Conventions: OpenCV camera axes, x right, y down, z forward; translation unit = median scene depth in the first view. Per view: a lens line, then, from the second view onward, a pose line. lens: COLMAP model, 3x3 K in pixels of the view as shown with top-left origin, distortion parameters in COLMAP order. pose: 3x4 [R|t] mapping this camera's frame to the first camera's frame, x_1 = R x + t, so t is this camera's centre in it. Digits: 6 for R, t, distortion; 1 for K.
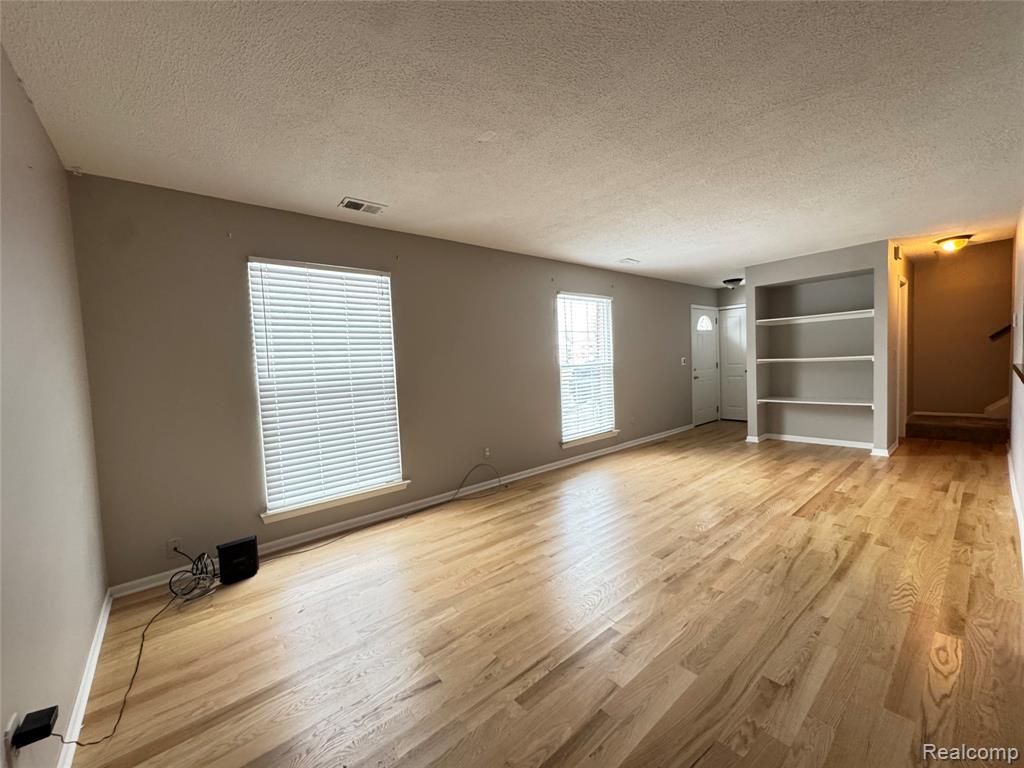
lens RADIAL K [[408.4, 0, 511.9], [0, 408.4, 374.6], [0, 0, 1]] dist [-0.003508, 0.000115]
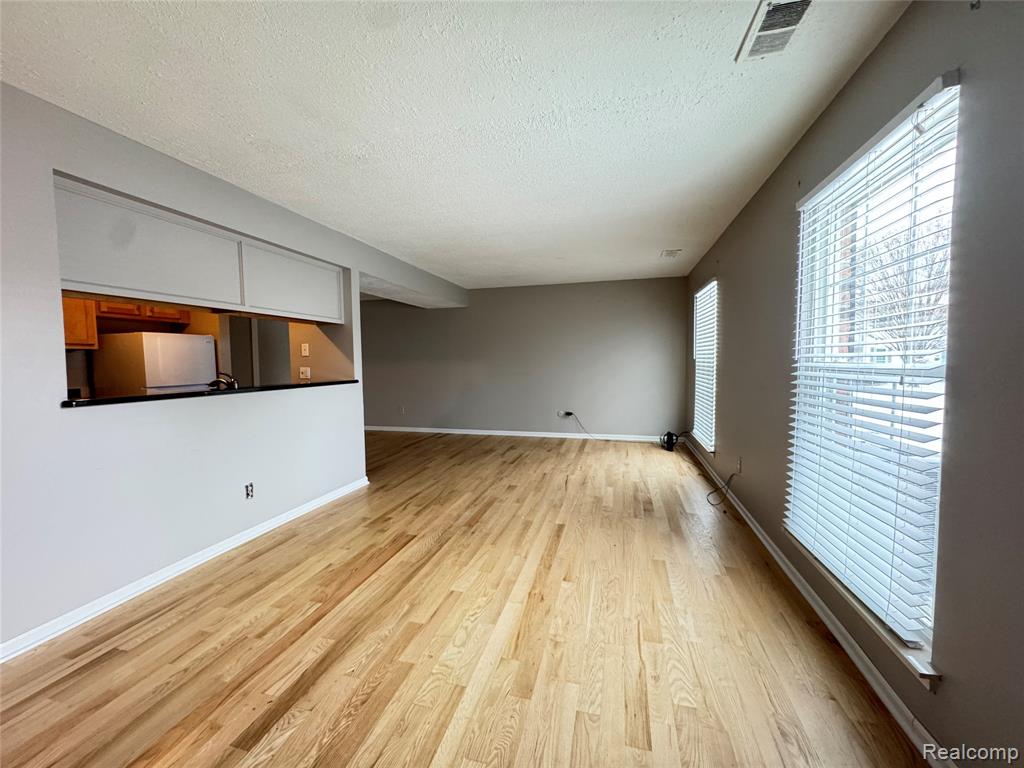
lens RADIAL K [[408.4, 0, 507.1], [0, 408.4, 386.1], [0, 0, 1]] dist [-0.003508, 0.000115]
pose [[-0.827769, 0.090490, -0.553723, 1.181566], [0.031055, 0.992785, 0.115816, -0.117088], [0.560208, 0.078673, -0.824607, 2.190669]]
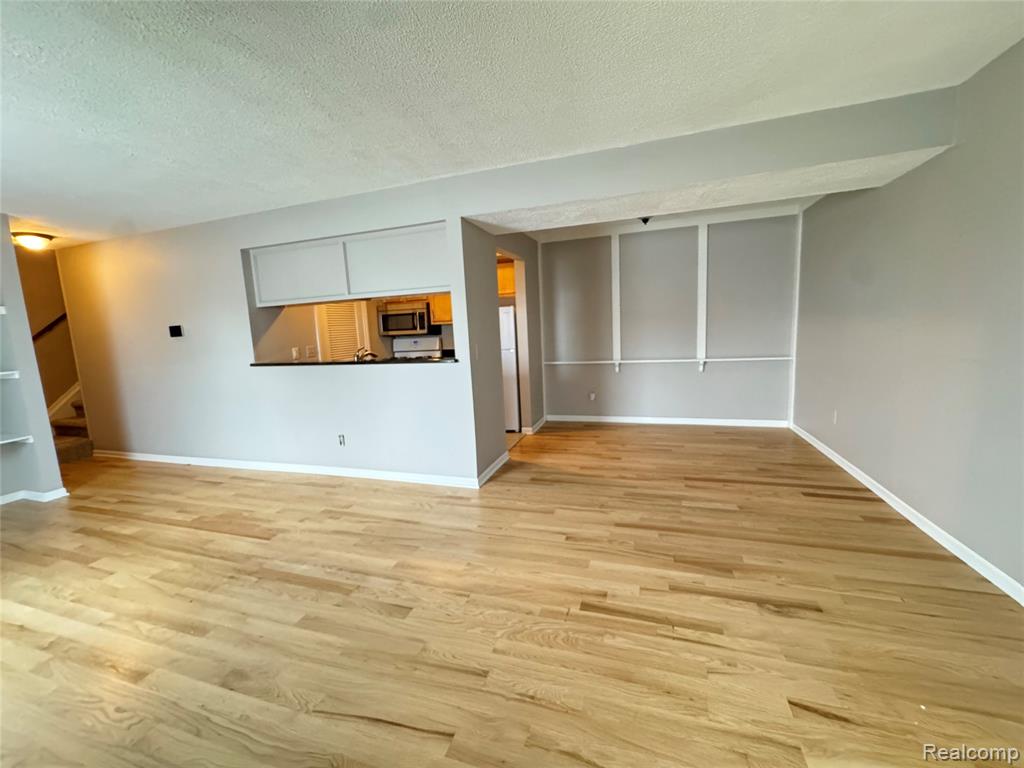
lens RADIAL K [[408.4, 0, 511.8], [0, 408.4, 381.3], [0, 0, 1]] dist [-0.003508, 0.000115]
pose [[-0.516578, -0.040977, 0.855259, -0.350600], [0.101597, 0.988865, 0.108743, -0.032453], [-0.850191, 0.143066, -0.506662, 1.117600]]
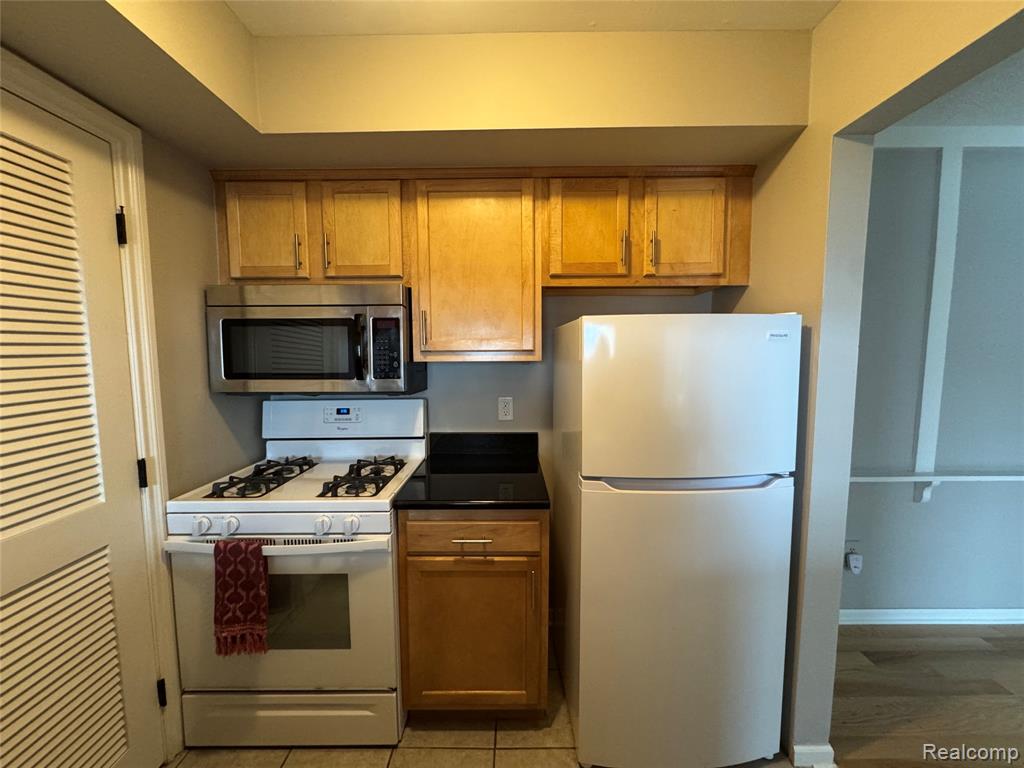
lens RADIAL K [[408.4, 0, 512.8], [0, 408.4, 385.8], [0, 0, 1]] dist [-0.003508, 0.000115]
pose [[-0.759158, -0.008893, 0.650845, 1.180109], [0.061646, 0.994430, 0.085493, -0.143833], [-0.647980, 0.105024, -0.754382, 0.736304]]
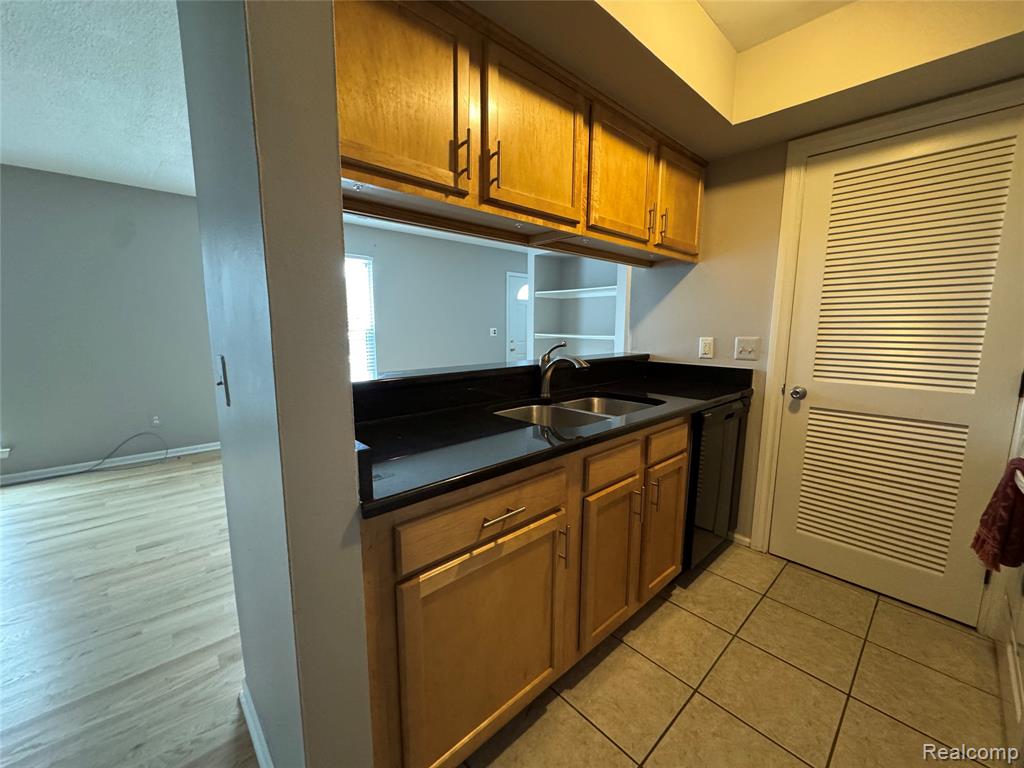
lens RADIAL K [[408.4, 0, 512.5], [0, 408.4, 378.7], [0, 0, 1]] dist [-0.003508, 0.000115]
pose [[0.997877, 0.045495, 0.046607, 1.079156], [-0.049879, 0.993969, 0.097663, -0.049770], [-0.041882, -0.099780, 0.994128, 0.108812]]
